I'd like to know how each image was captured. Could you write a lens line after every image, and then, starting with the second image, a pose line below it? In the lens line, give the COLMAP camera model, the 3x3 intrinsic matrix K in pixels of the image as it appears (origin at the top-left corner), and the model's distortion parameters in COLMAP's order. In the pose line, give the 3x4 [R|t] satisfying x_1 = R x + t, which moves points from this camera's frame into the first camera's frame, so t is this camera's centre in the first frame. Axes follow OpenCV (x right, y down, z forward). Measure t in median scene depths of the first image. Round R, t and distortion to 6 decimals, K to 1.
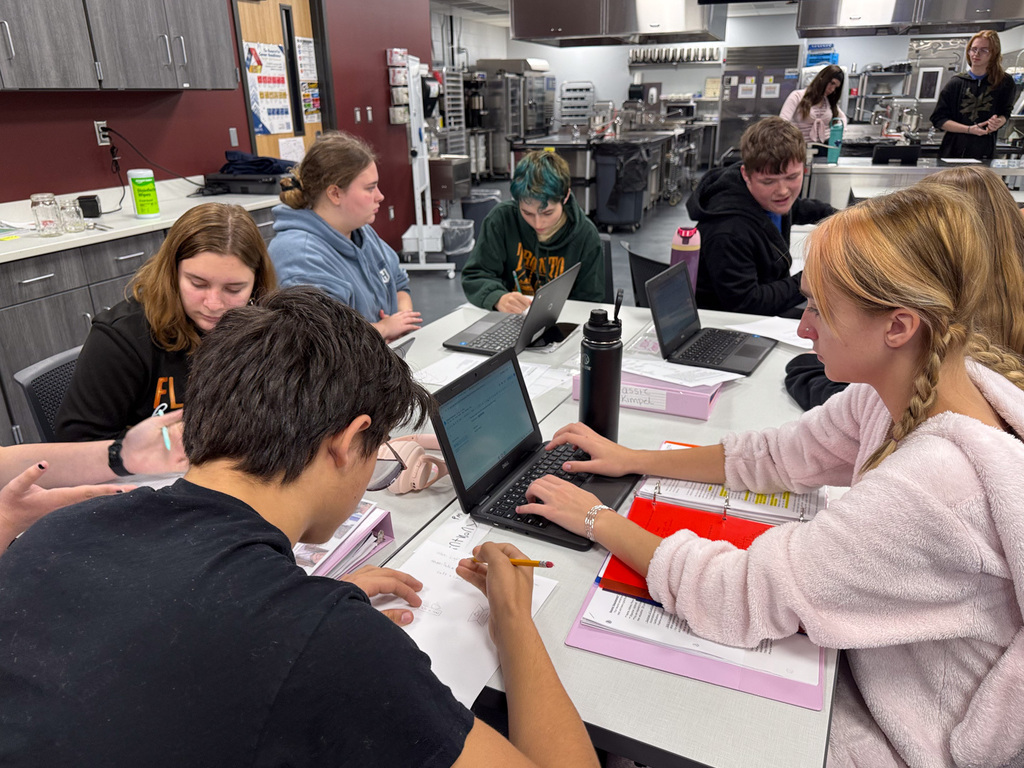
lens RADIAL K [[759.3, 0, 512.7], [0, 759.3, 382.7], [0, 0, 1]] dist [-0.007487, 0.004495]
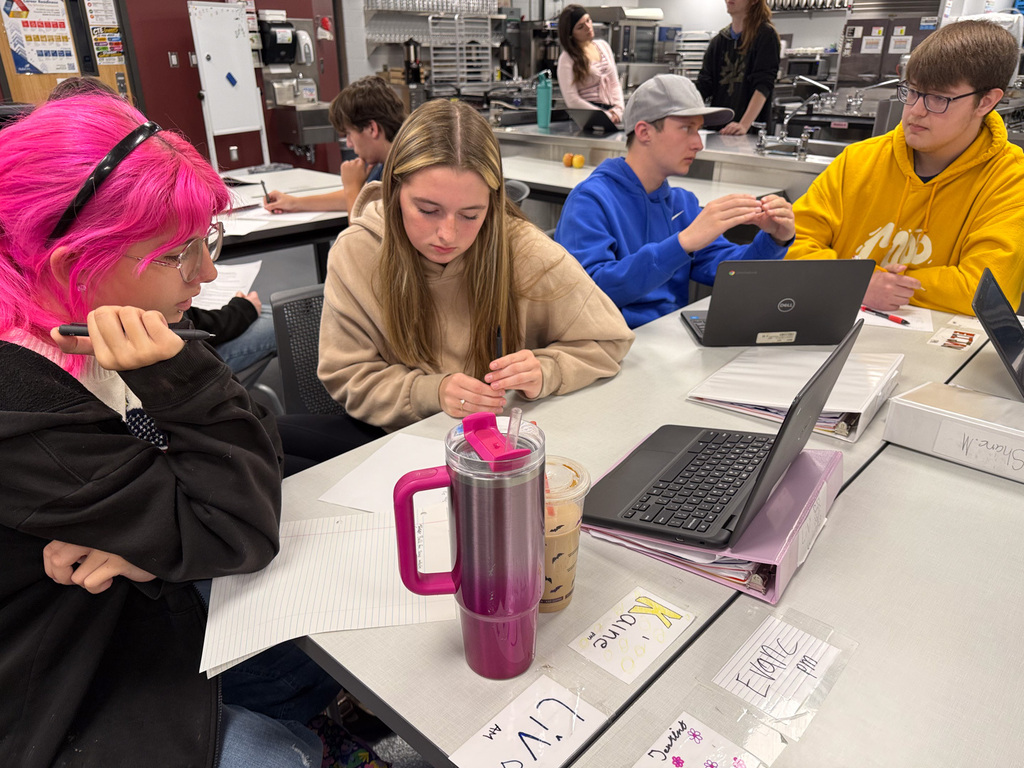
lens RADIAL K [[759.3, 0, 509.2], [0, 759.3, 386.9], [0, 0, 1]] dist [-0.007487, 0.004495]
pose [[0.919639, 0.171937, -0.353131, 0.731868], [-0.150871, 0.984756, 0.086568, -0.062500], [0.362632, -0.026334, 0.931560, 0.166899]]
